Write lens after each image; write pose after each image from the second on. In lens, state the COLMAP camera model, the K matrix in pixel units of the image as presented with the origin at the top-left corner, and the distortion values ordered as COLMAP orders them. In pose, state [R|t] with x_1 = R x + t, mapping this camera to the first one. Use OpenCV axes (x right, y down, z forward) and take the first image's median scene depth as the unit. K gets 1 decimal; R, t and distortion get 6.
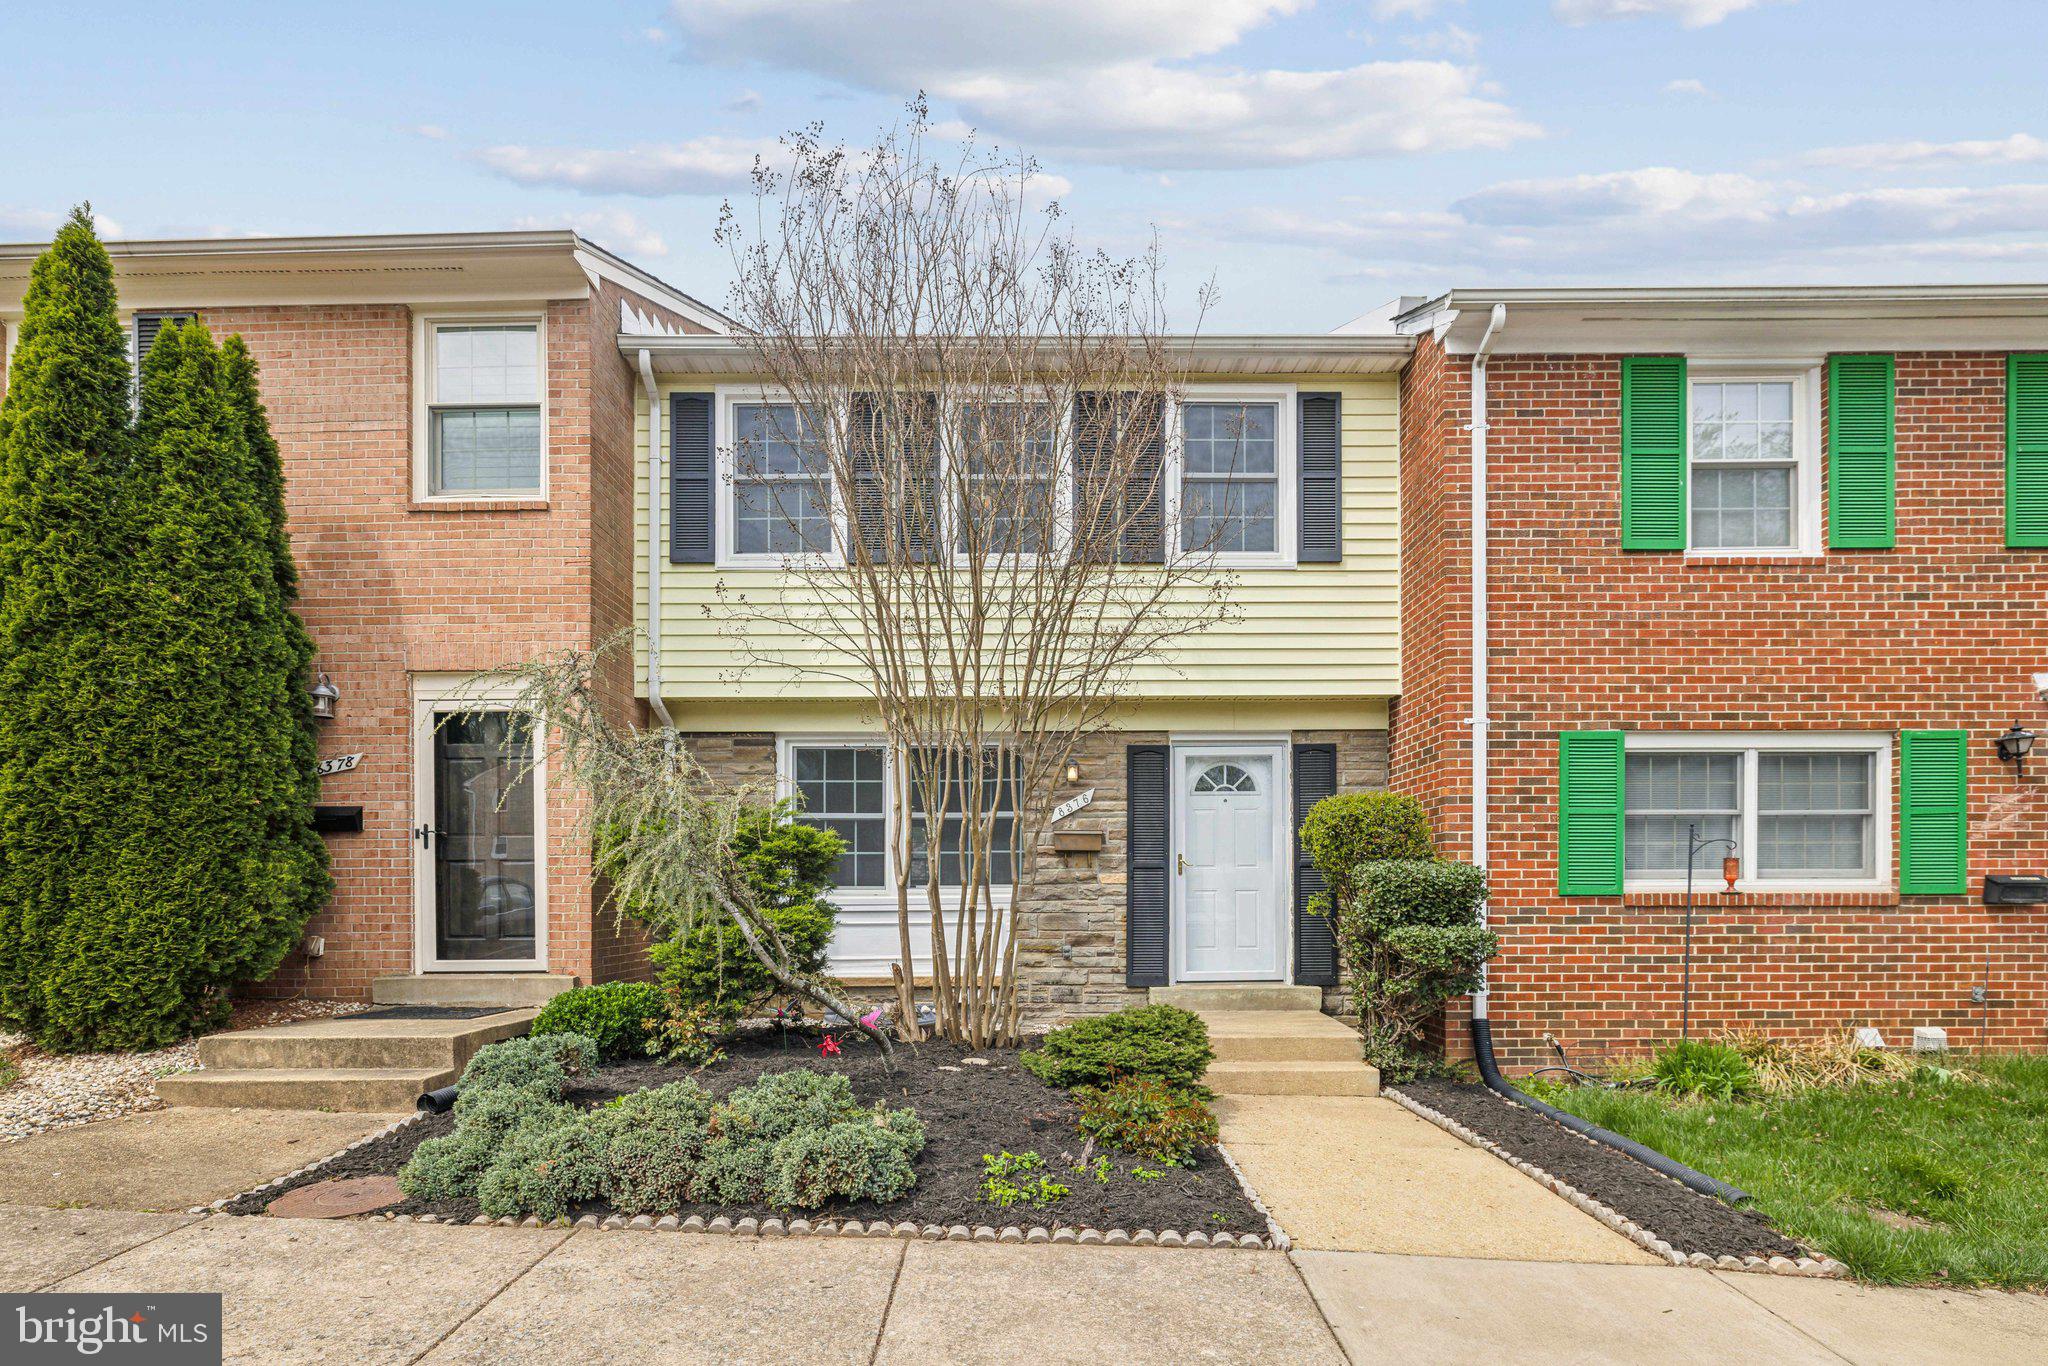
lens RADIAL K [[975.1, 0, 1021.0], [0, 975.1, 888.9], [0, 0, 1]] dist [-0.000284, -0.000095]
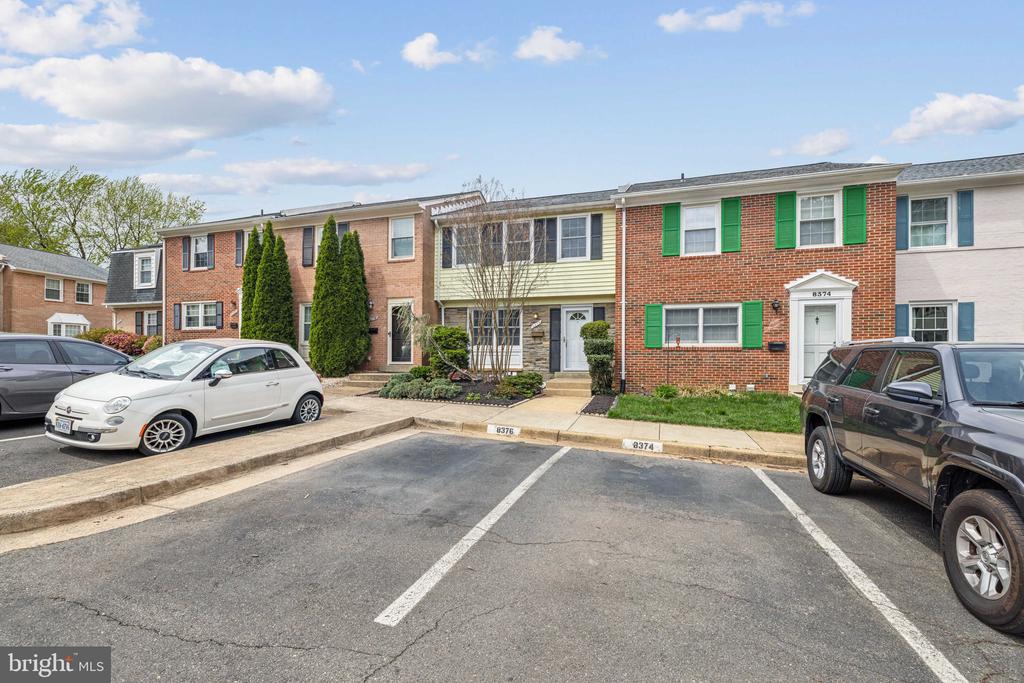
lens RADIAL K [[431.0, 0, 512.0], [0, 431.0, 341.5], [0, 0, 1]] dist [0.000132, -0.000001]
pose [[0.948643, -0.002831, -0.316336, 0.559588], [-0.003127, 0.999827, -0.018327, 0.014839], [0.316333, 0.018375, 0.948470, -0.717520]]
